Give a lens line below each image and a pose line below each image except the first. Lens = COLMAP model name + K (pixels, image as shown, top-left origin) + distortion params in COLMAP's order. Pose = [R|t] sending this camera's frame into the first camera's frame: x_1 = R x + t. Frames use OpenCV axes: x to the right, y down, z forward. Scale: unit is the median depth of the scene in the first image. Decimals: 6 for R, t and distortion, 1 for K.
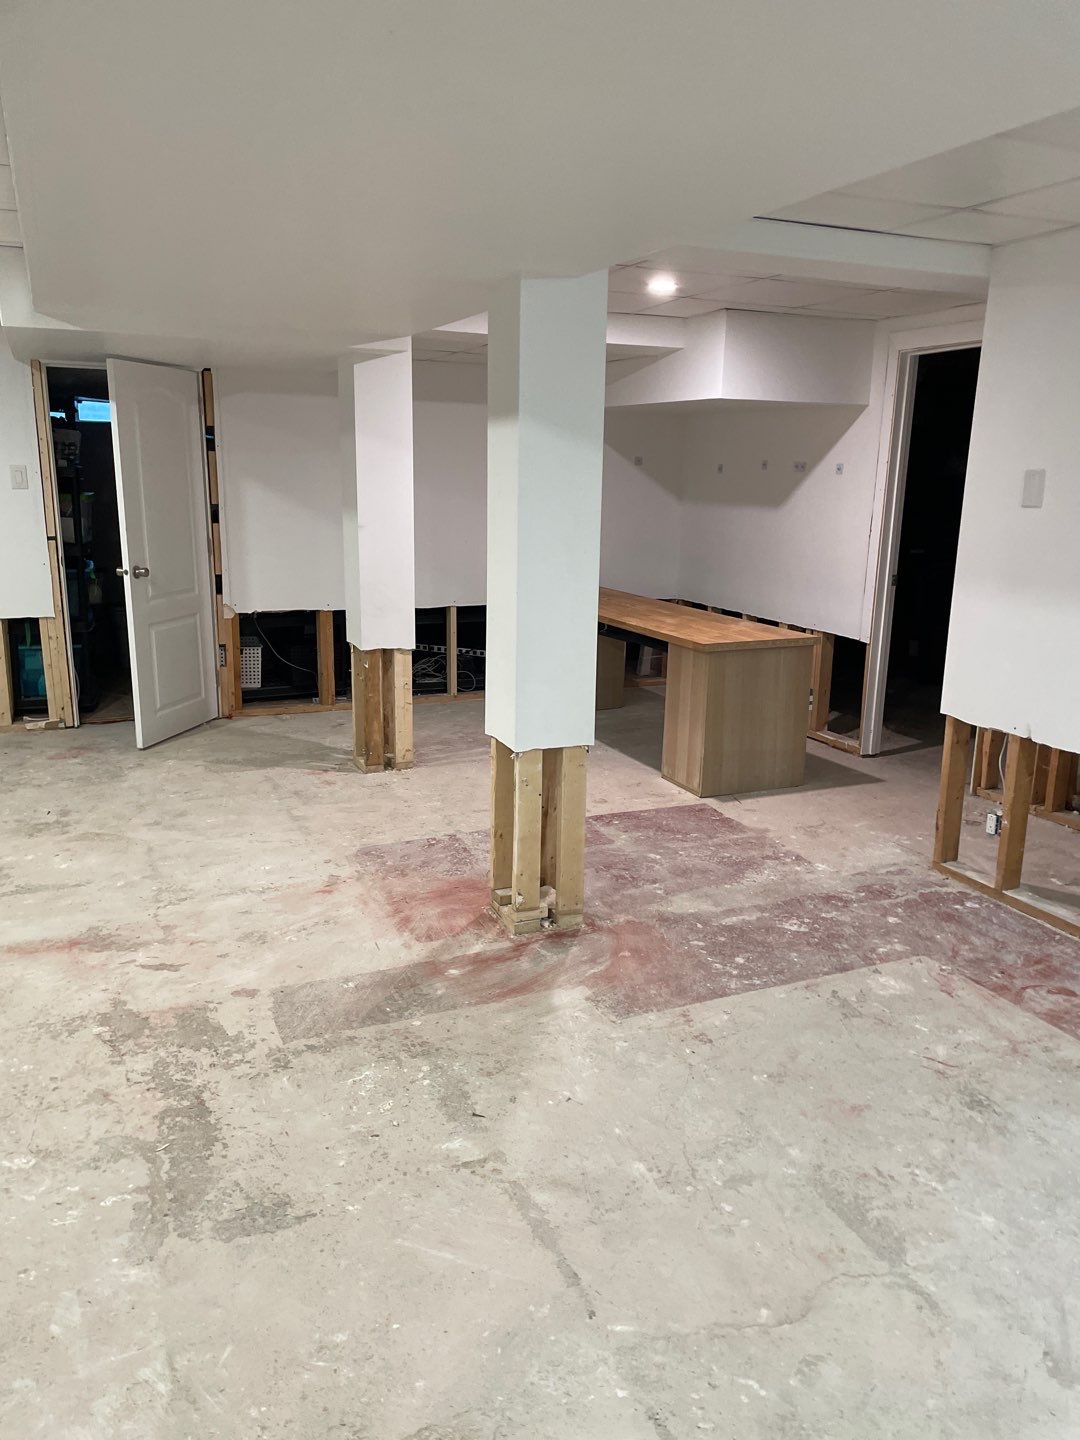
lens RADIAL K [[1082.3, 0, 535.3], [0, 1082.3, 708.7], [0, 0, 1]] dist [0.095494, -0.118704]
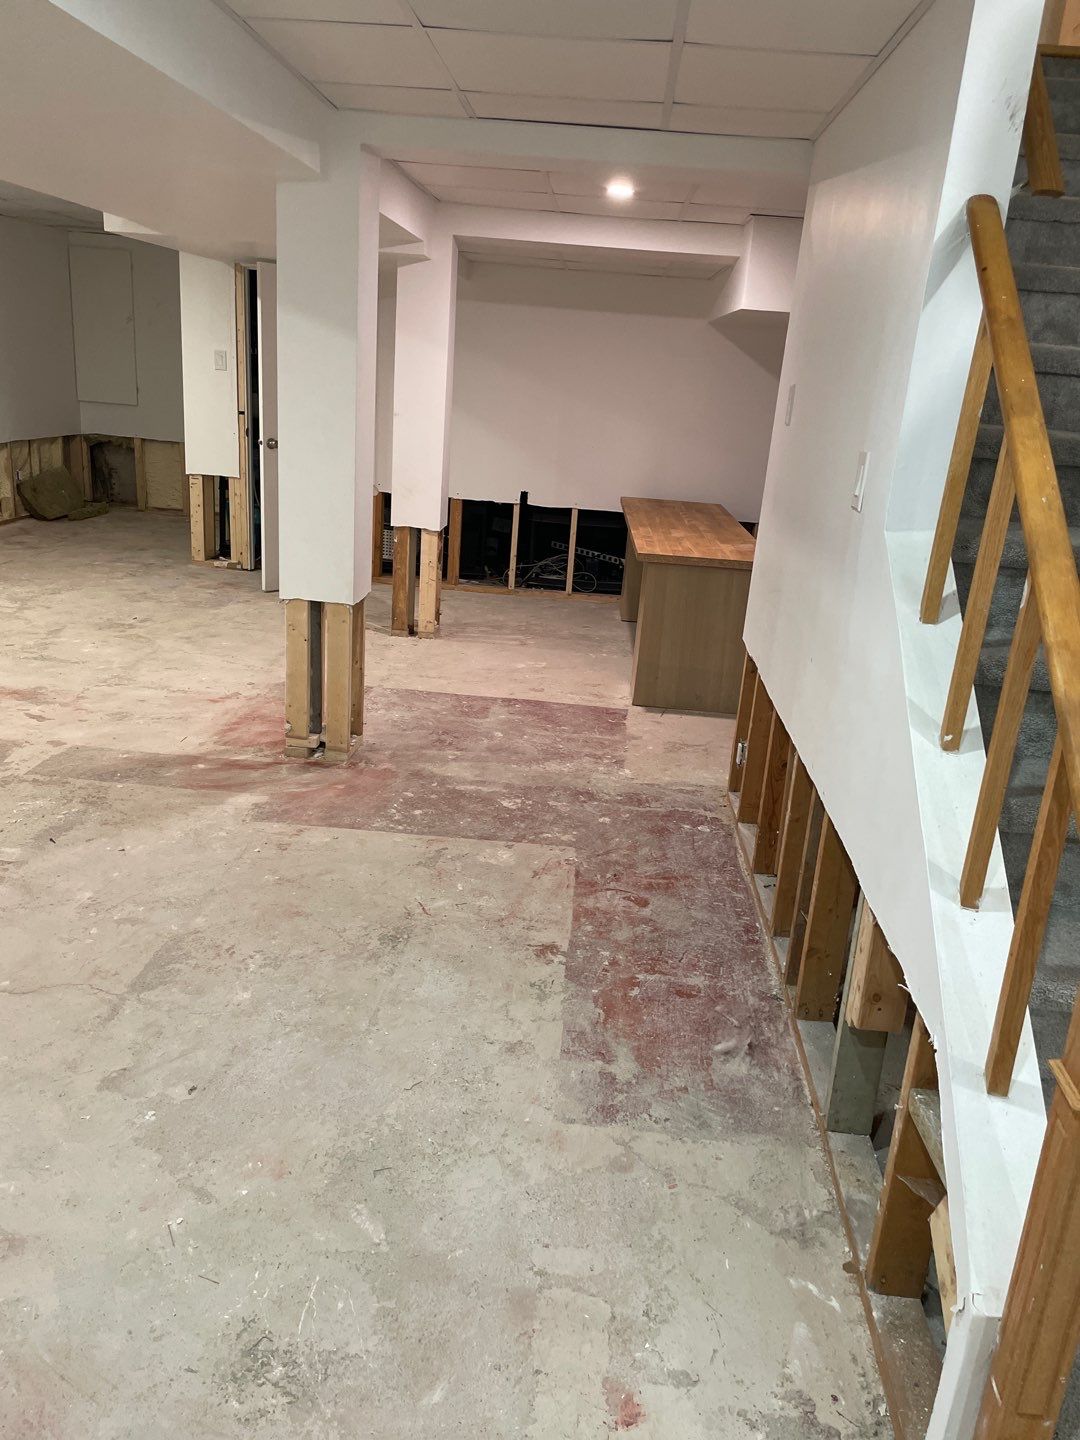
lens RADIAL K [[1082.3, 0, 544.6], [0, 1082.3, 703.8], [0, 0, 1]] dist [0.095494, -0.118704]
pose [[0.887348, 0.180593, -0.424263, 0.699928], [-0.155876, 0.983427, 0.092593, -0.001271], [0.433953, -0.016029, 0.900793, 0.055006]]
